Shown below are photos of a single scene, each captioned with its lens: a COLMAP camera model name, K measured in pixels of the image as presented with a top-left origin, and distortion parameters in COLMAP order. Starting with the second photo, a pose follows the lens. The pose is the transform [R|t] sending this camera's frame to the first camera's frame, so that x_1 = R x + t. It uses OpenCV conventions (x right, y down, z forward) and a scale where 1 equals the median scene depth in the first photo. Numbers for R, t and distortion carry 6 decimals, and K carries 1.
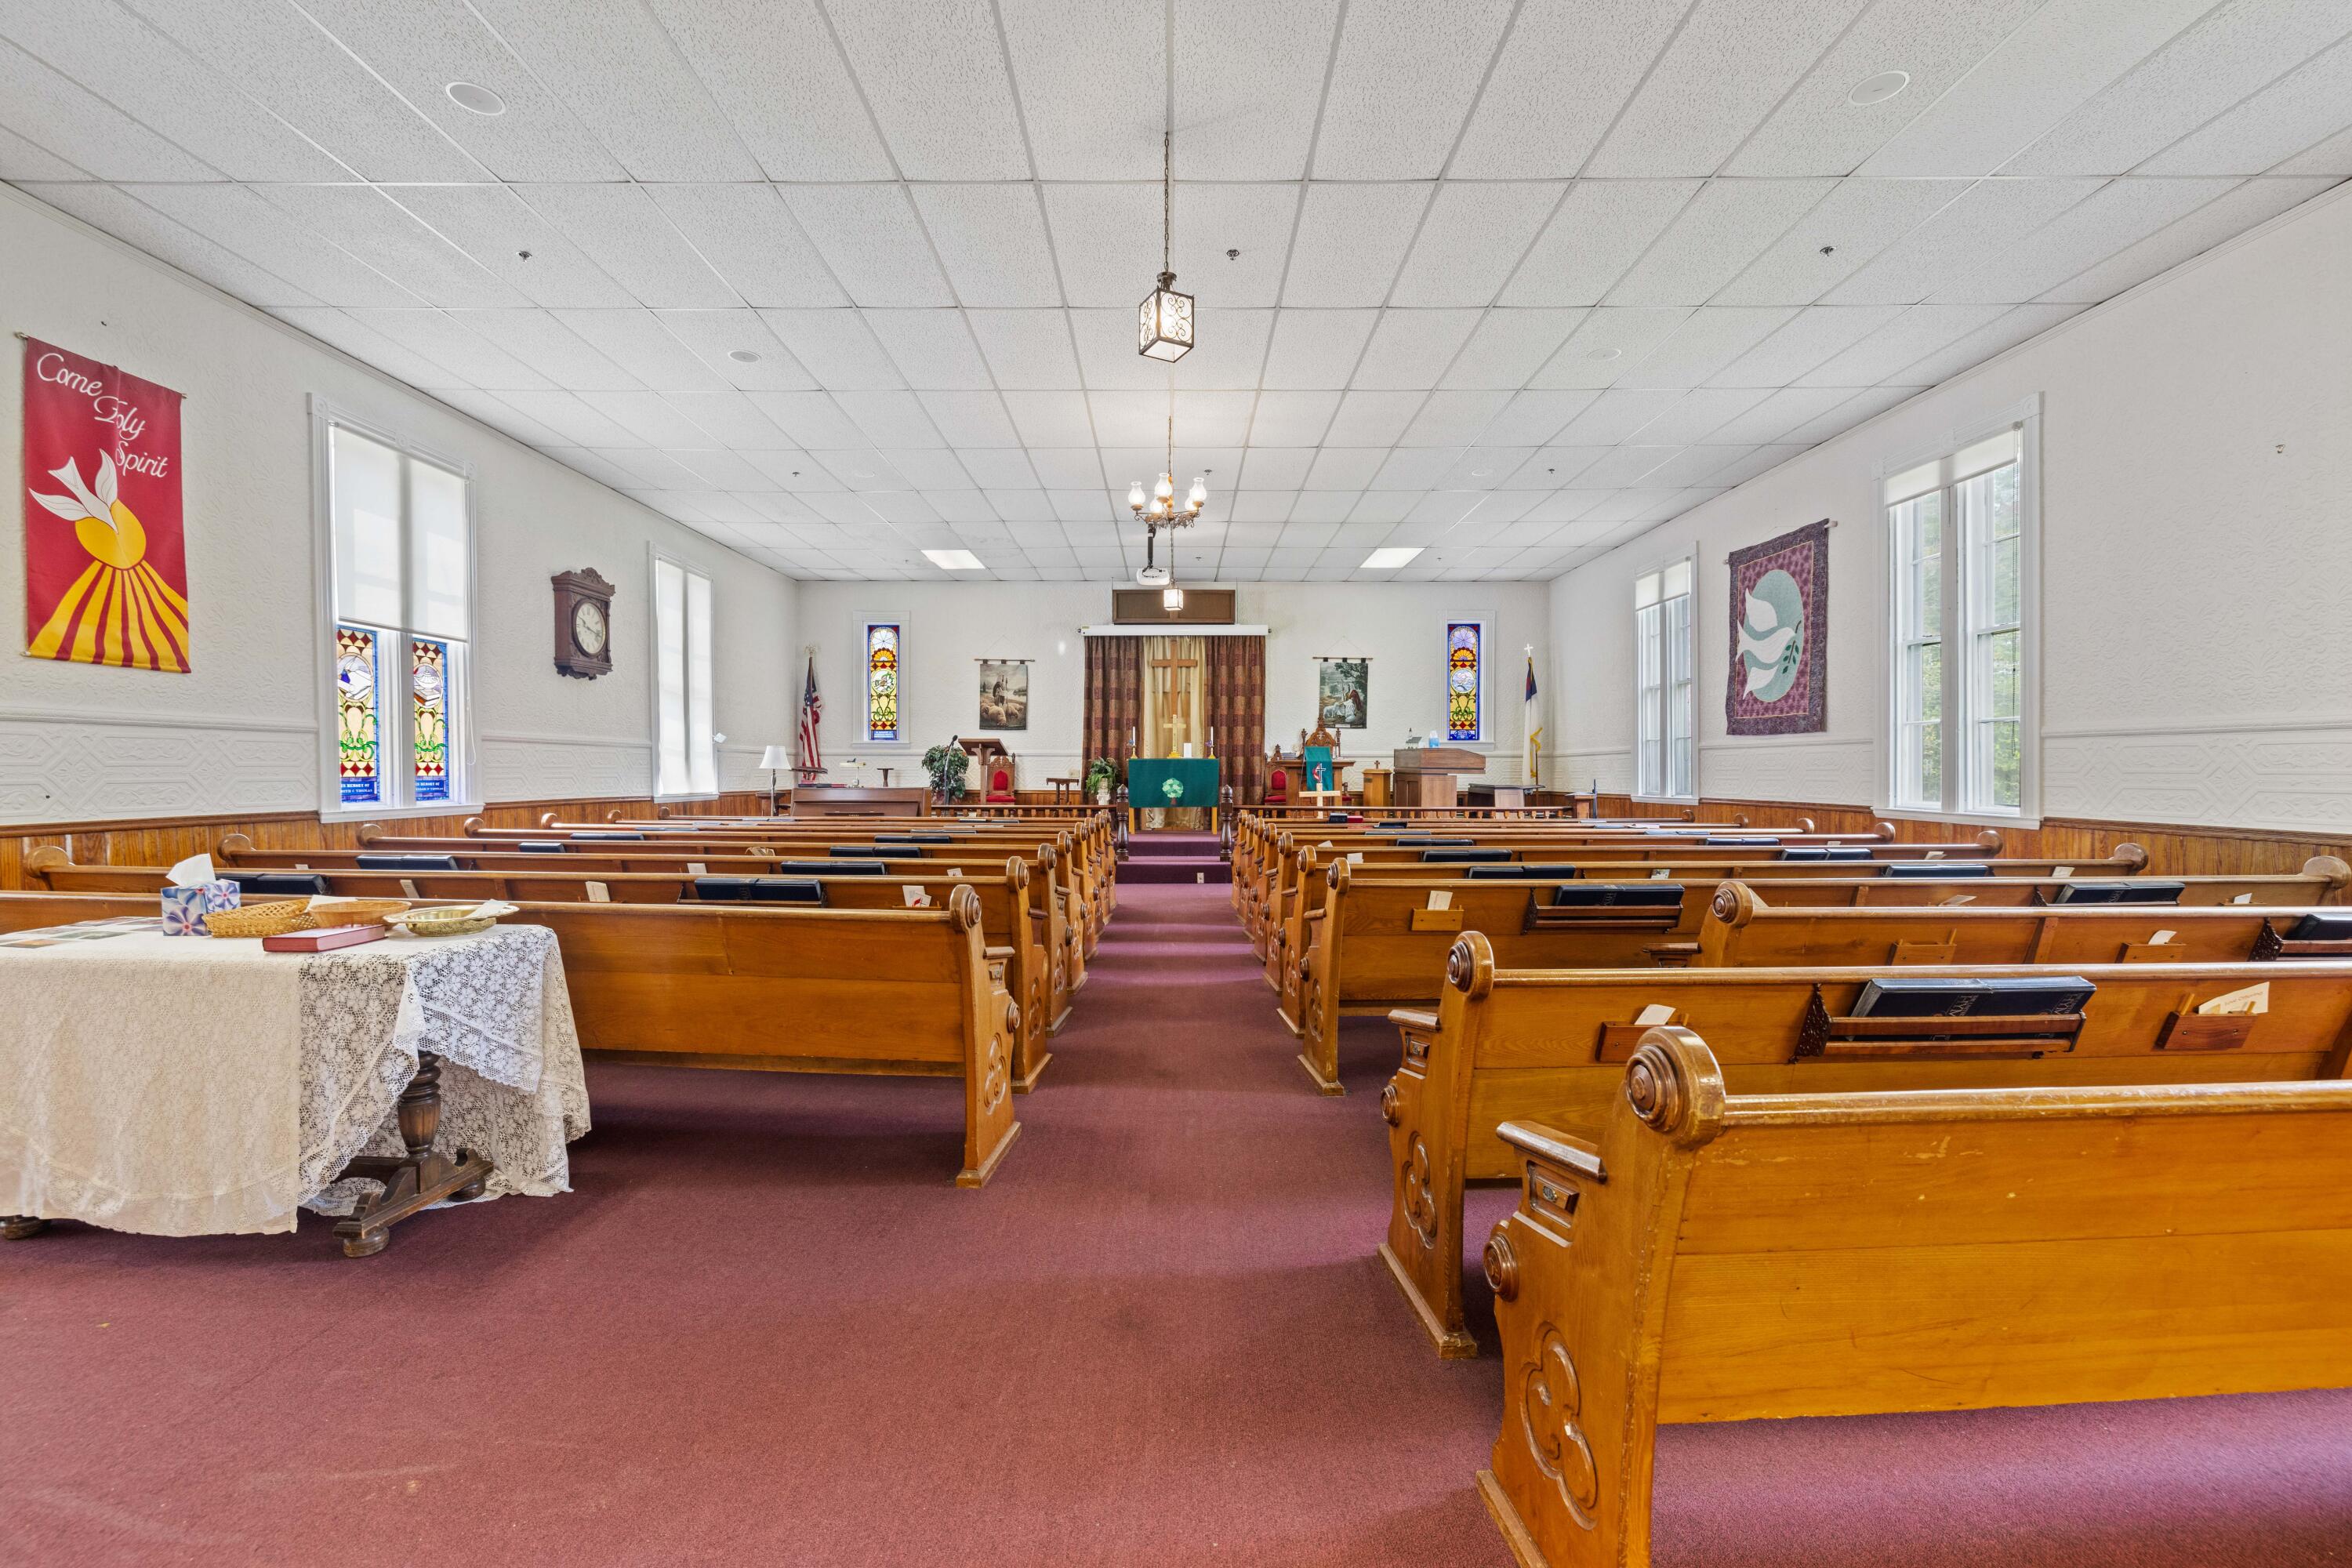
lens RADIAL K [[986.6, 0, 1174.4], [0, 986.6, 779.1], [0, 0, 1]] dist [-0.000351, -0.000283]
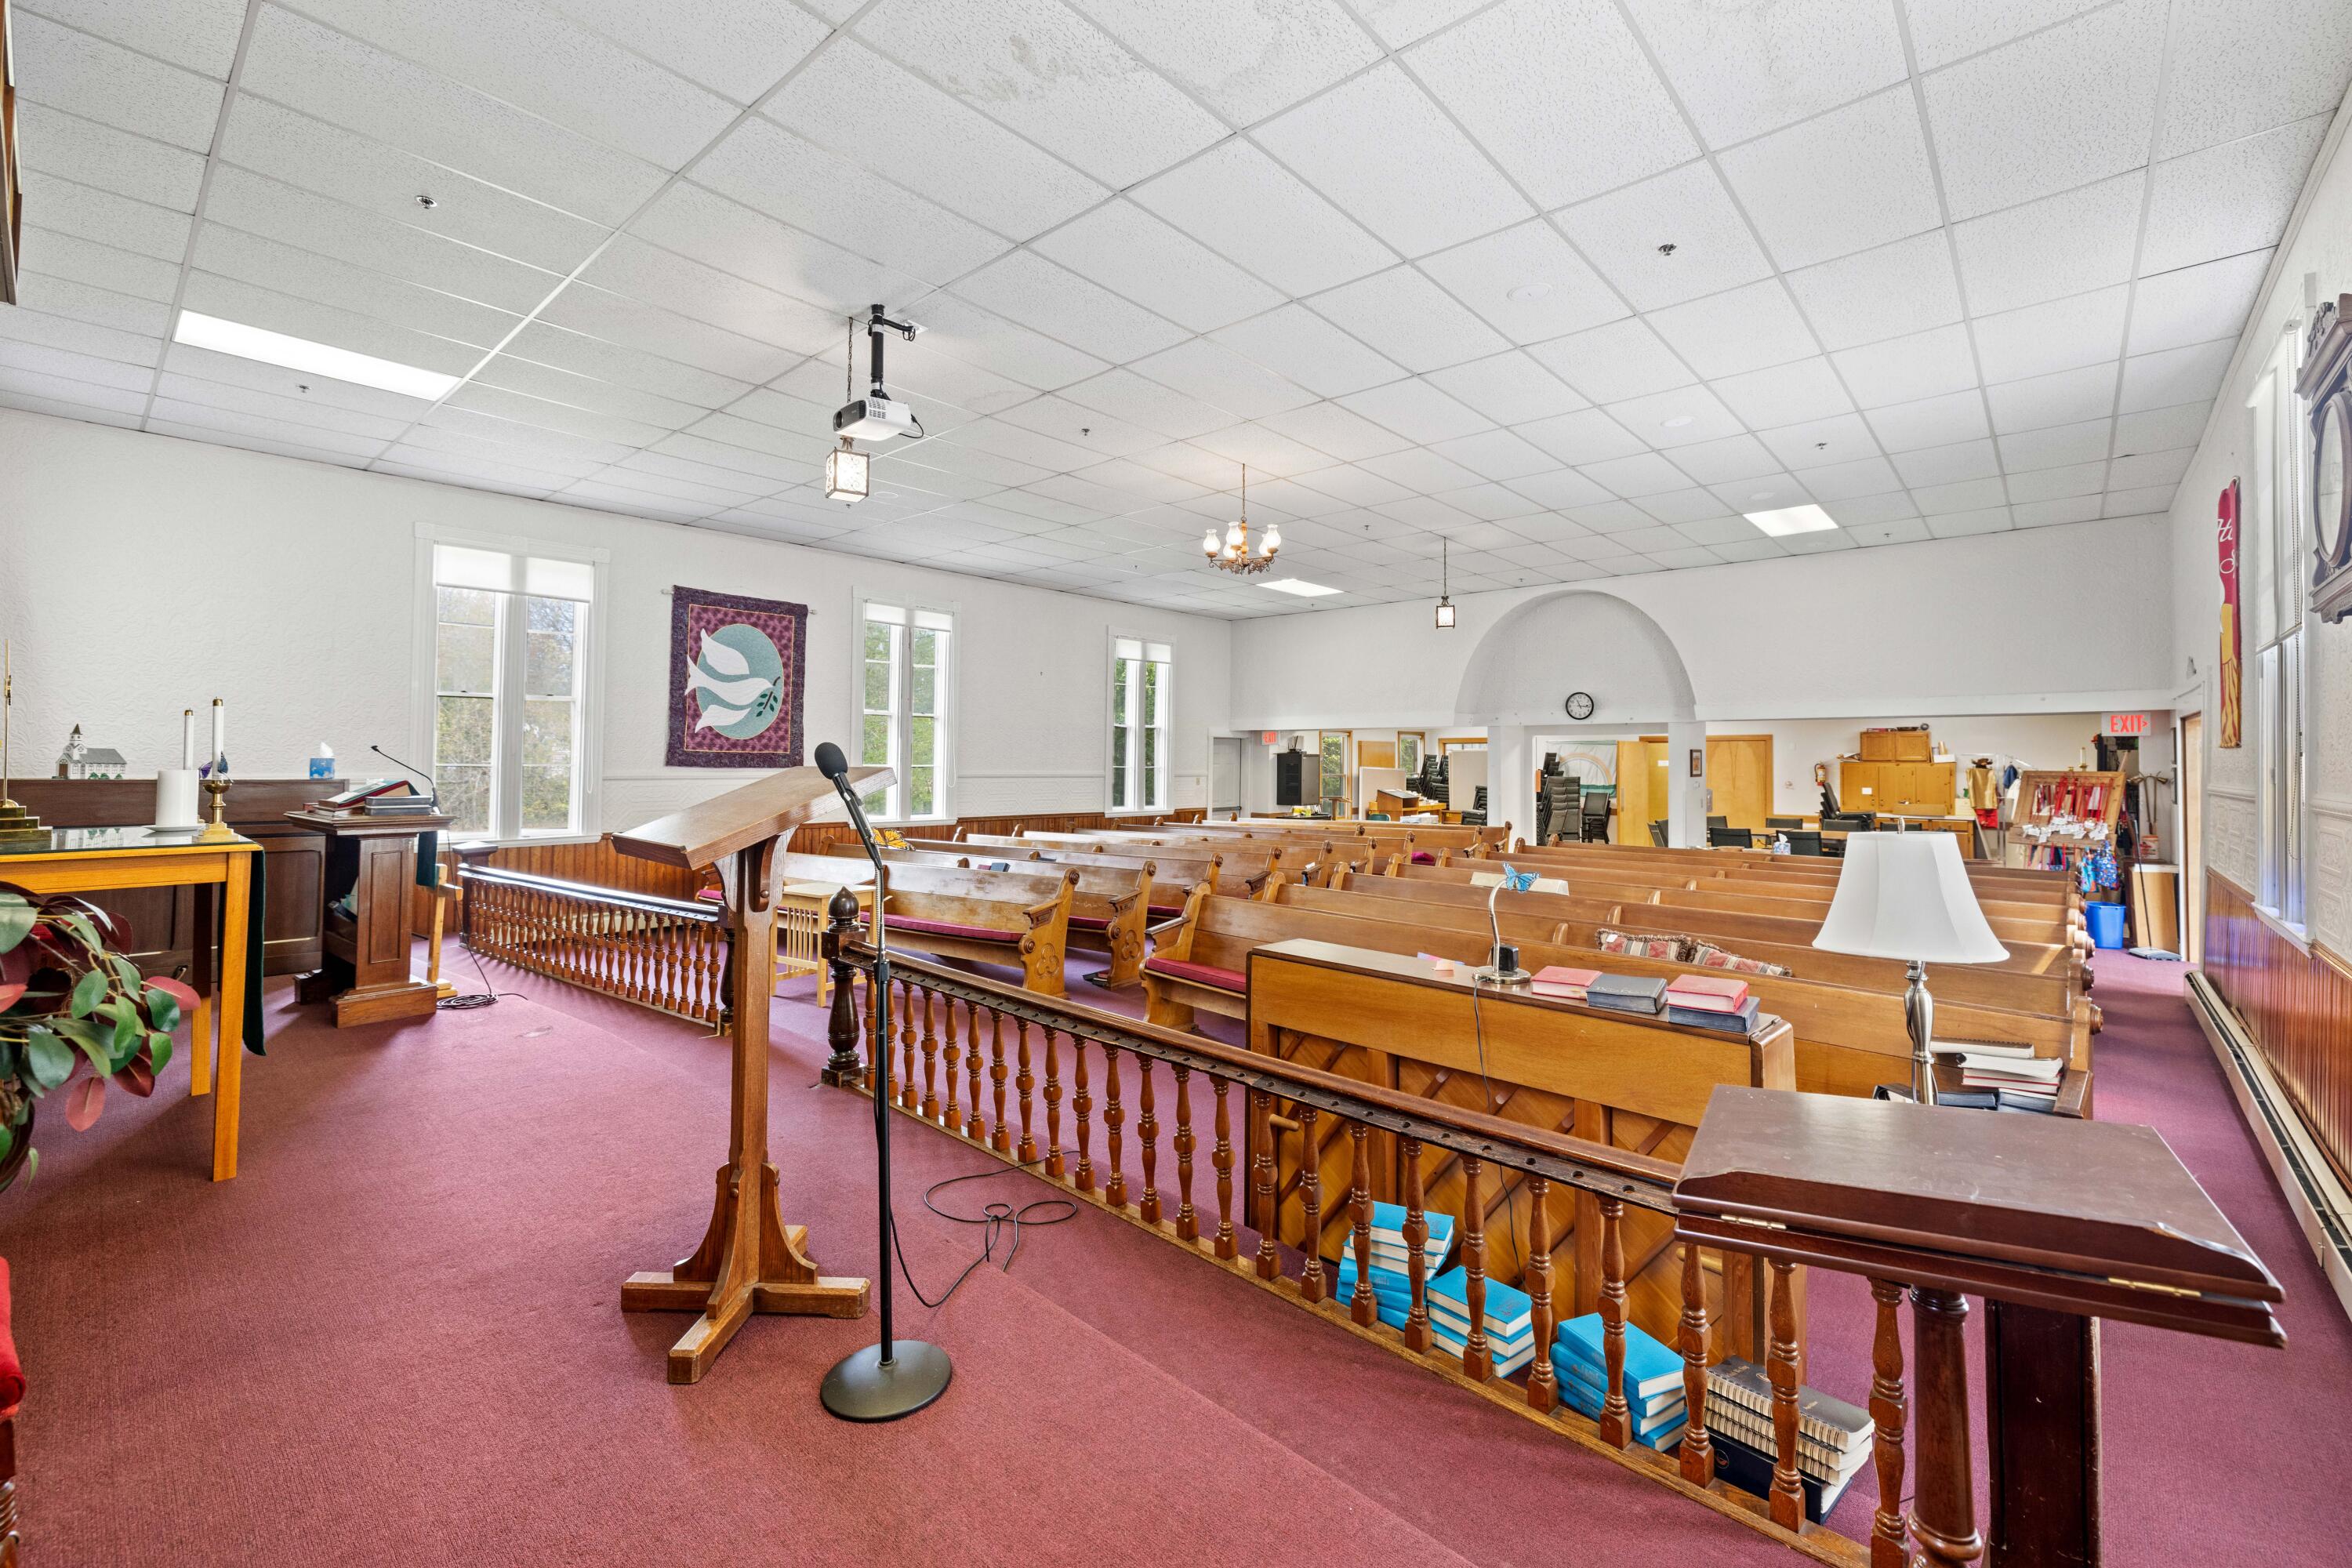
lens RADIAL K [[986.6, 0, 1179.1], [0, 986.6, 777.0], [0, 0, 1]] dist [-0.000351, -0.000283]
pose [[-0.742468, -0.005490, 0.669859, -0.512137], [0.008154, 0.999818, 0.017232, -0.048661], [-0.669832, 0.018257, -0.742288, 1.454143]]
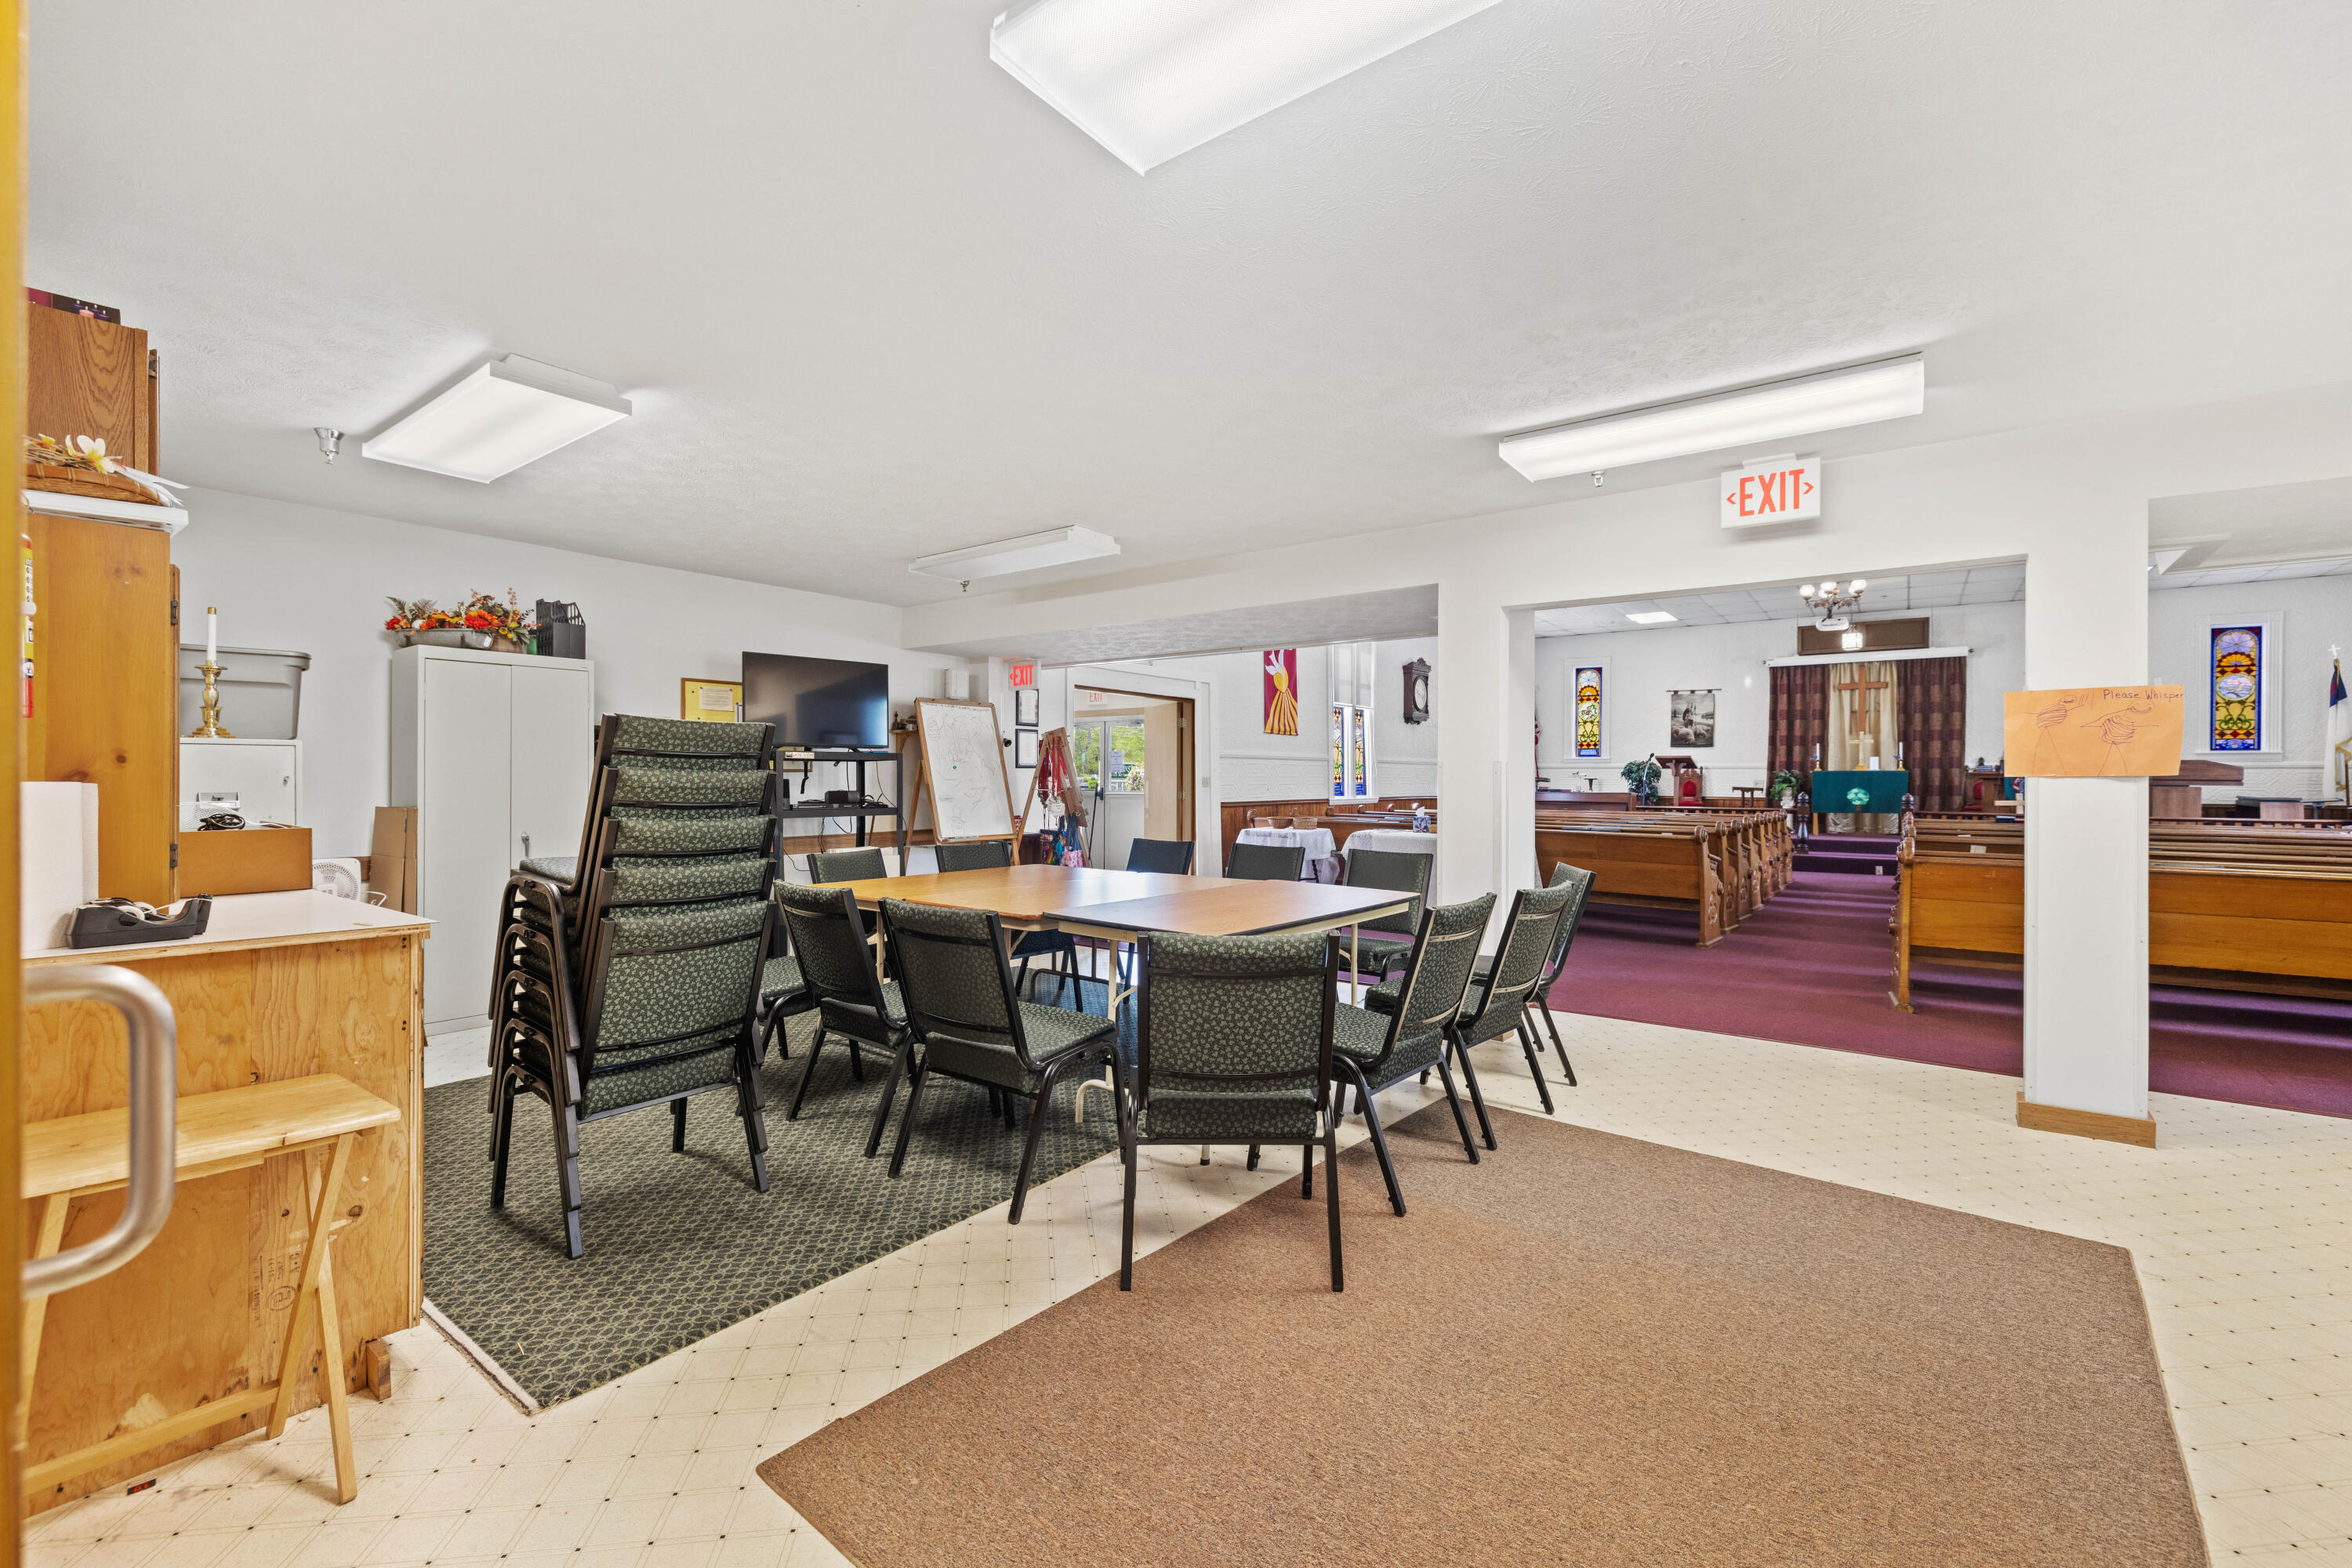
lens RADIAL K [[986.6, 0, 1163.4], [0, 986.6, 778.5], [0, 0, 1]] dist [-0.000351, -0.000283]
pose [[0.797001, 0.002760, -0.603972, 0.045718], [-0.008563, 0.999941, -0.006730, 0.003121], [0.603918, 0.010536, 0.796977, -0.392306]]
